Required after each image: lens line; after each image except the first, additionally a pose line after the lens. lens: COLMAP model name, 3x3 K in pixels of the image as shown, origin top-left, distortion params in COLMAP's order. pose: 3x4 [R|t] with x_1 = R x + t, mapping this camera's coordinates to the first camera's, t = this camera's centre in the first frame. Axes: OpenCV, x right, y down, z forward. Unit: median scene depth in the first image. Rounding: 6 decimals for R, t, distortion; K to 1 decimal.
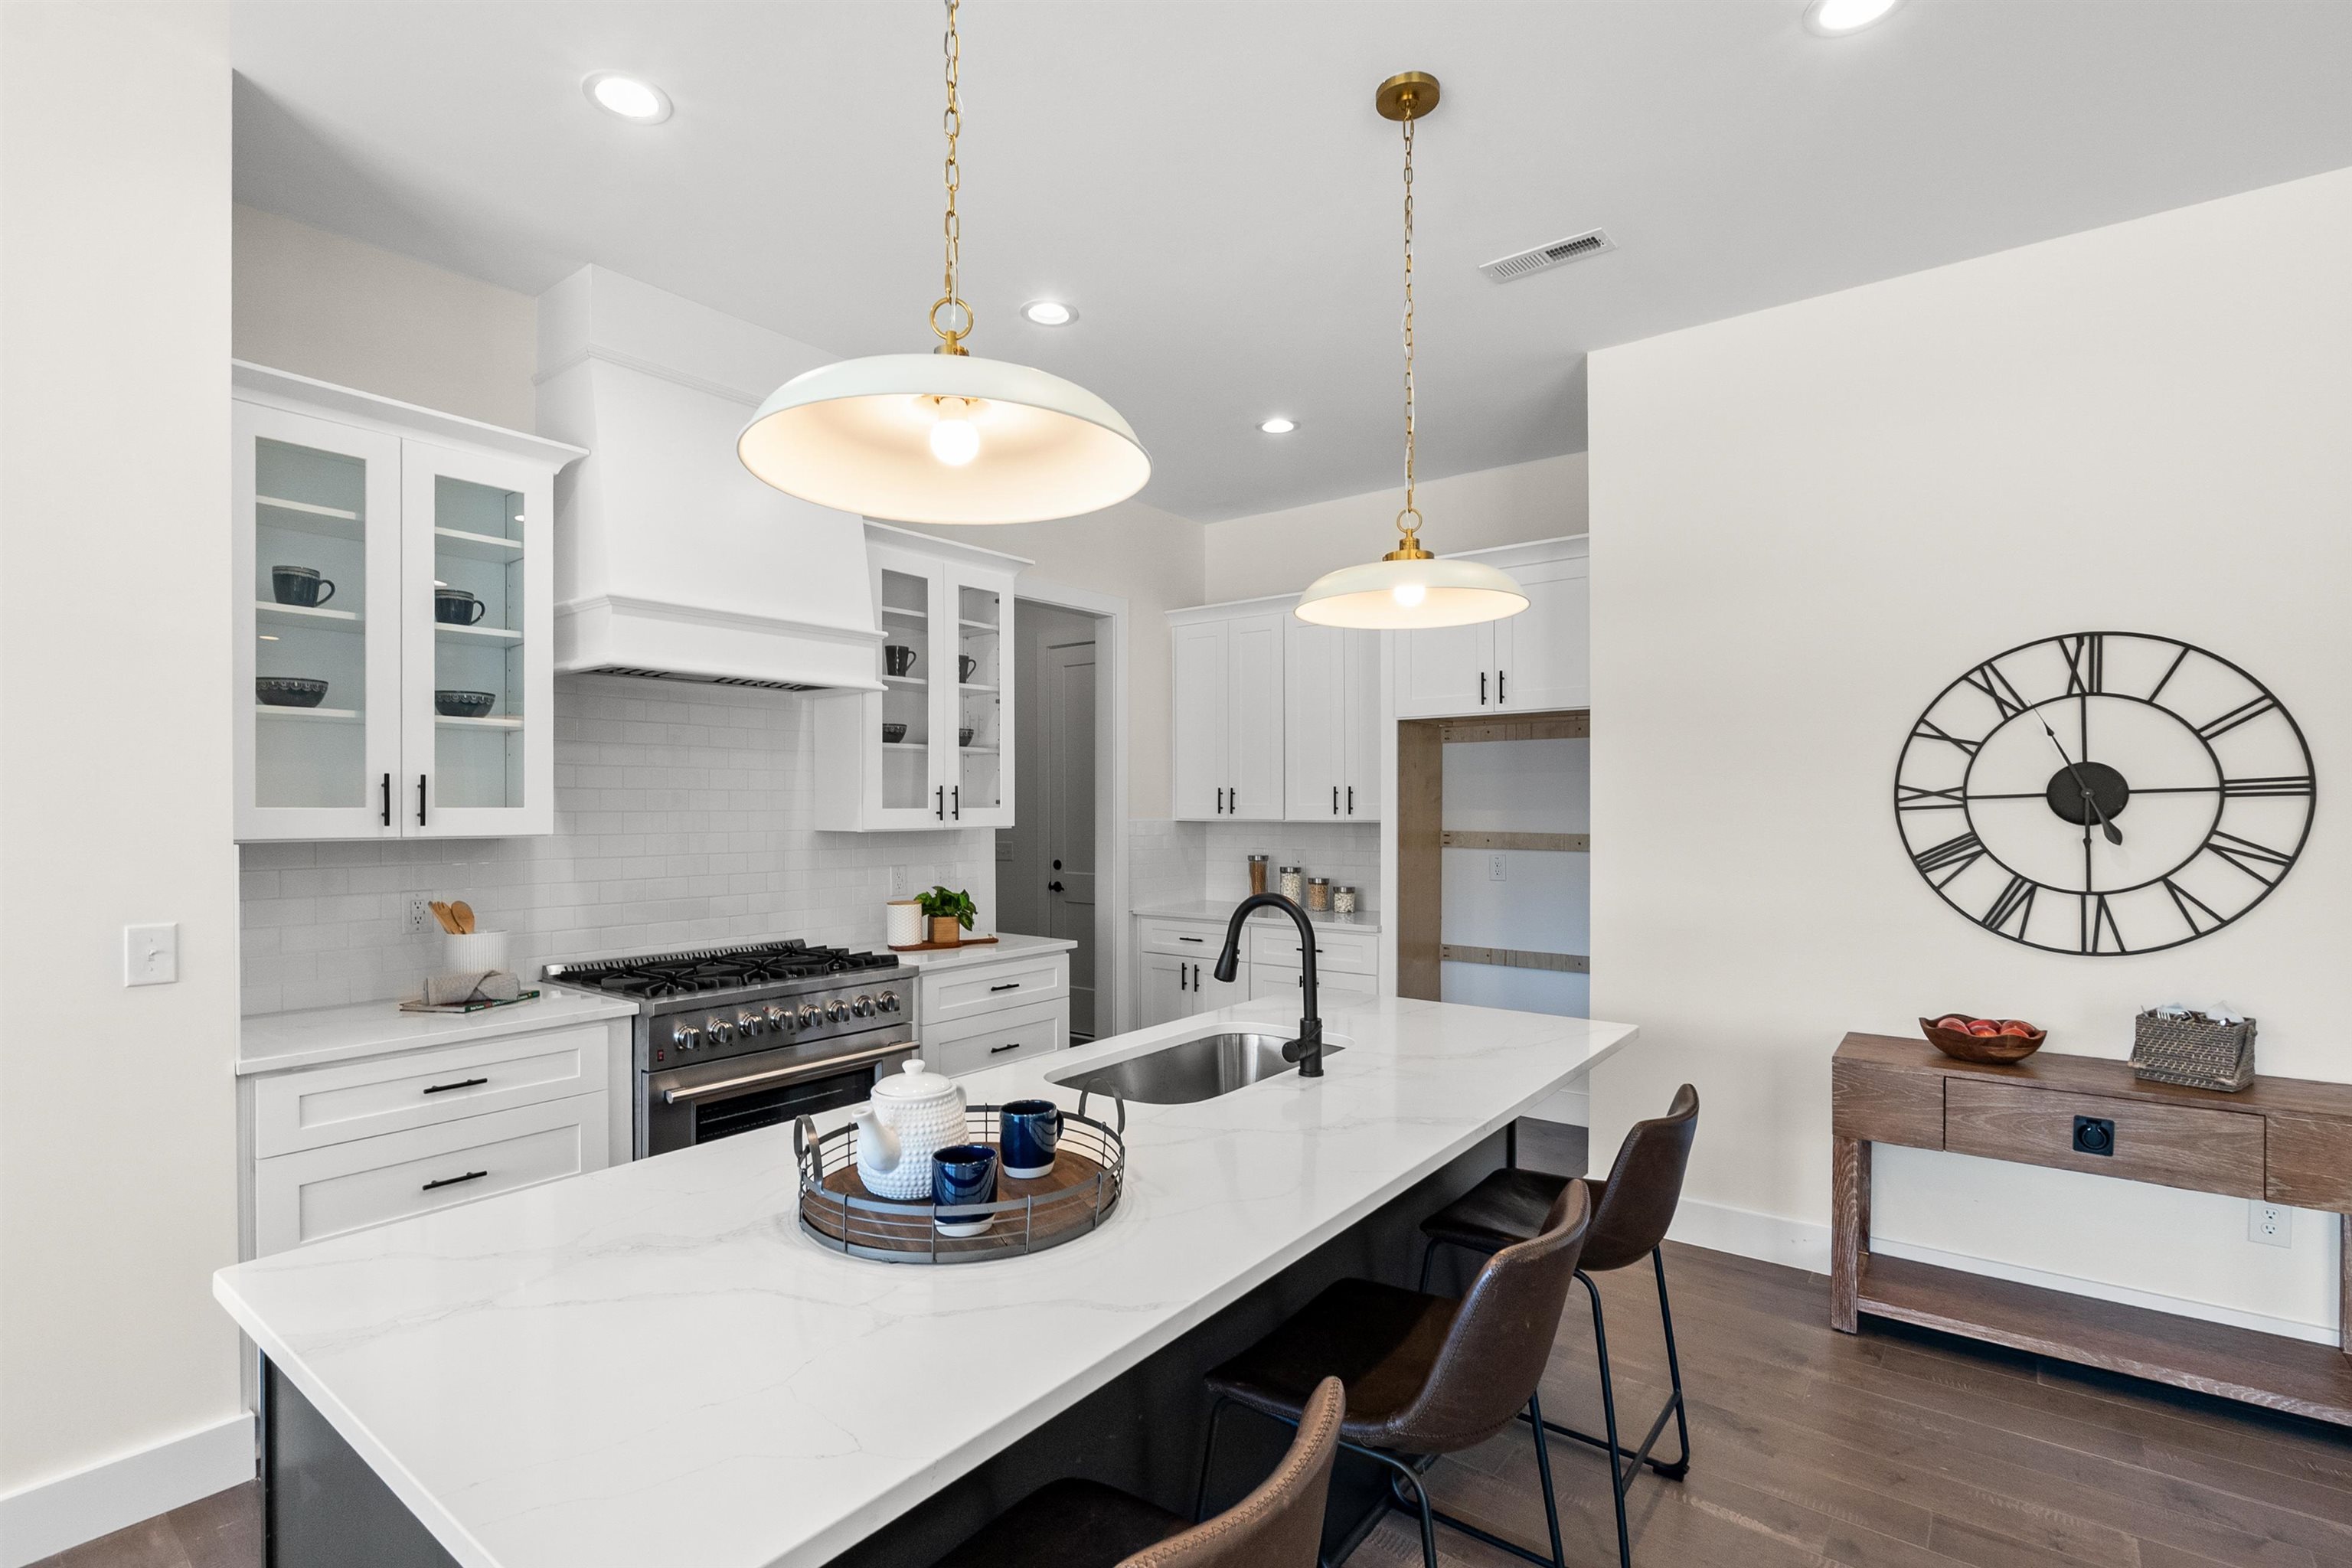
lens RADIAL K [[1088.6, 0, 1153.0], [0, 1088.6, 804.7], [0, 0, 1]] dist [-0.010272, -0.000155]
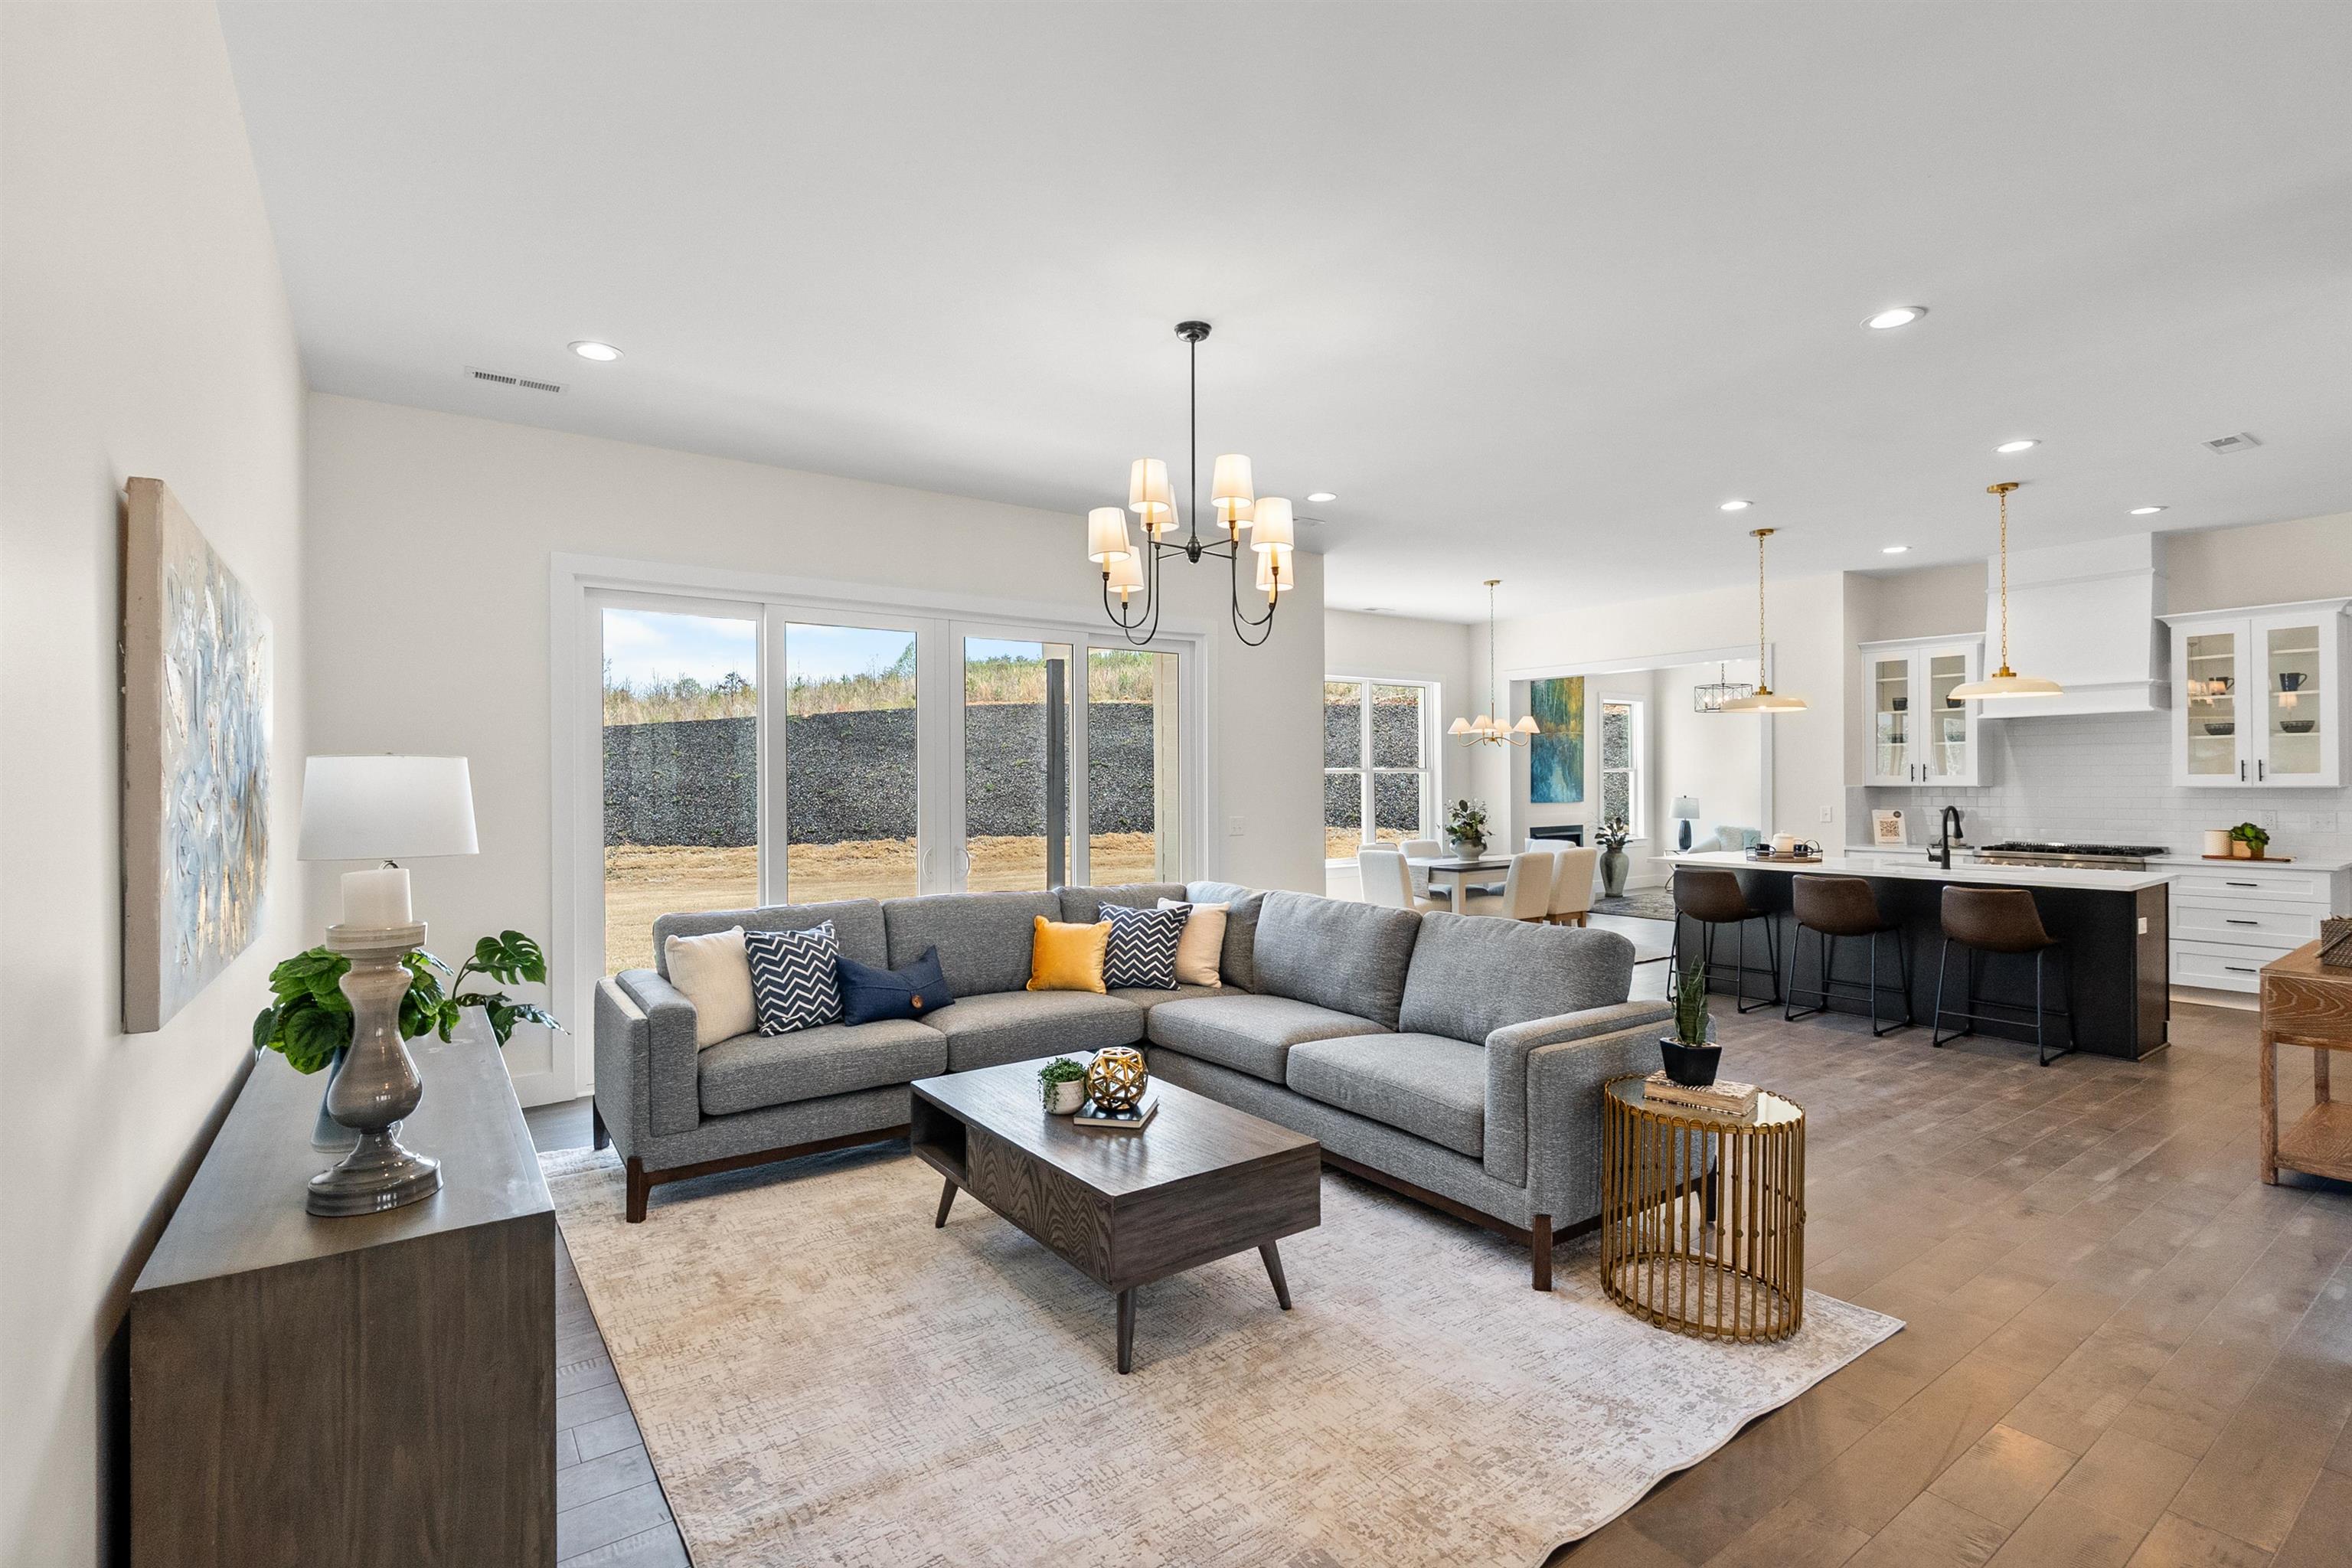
lens RADIAL K [[1088.6, 0, 1167.4], [0, 1088.6, 782.8], [0, 0, 1]] dist [-0.010272, -0.000155]
pose [[-0.275471, 0.004377, -0.961300, 2.387861], [0.007136, 0.999971, 0.002508, -0.000157], [0.961283, -0.006169, -0.275494, -0.130267]]
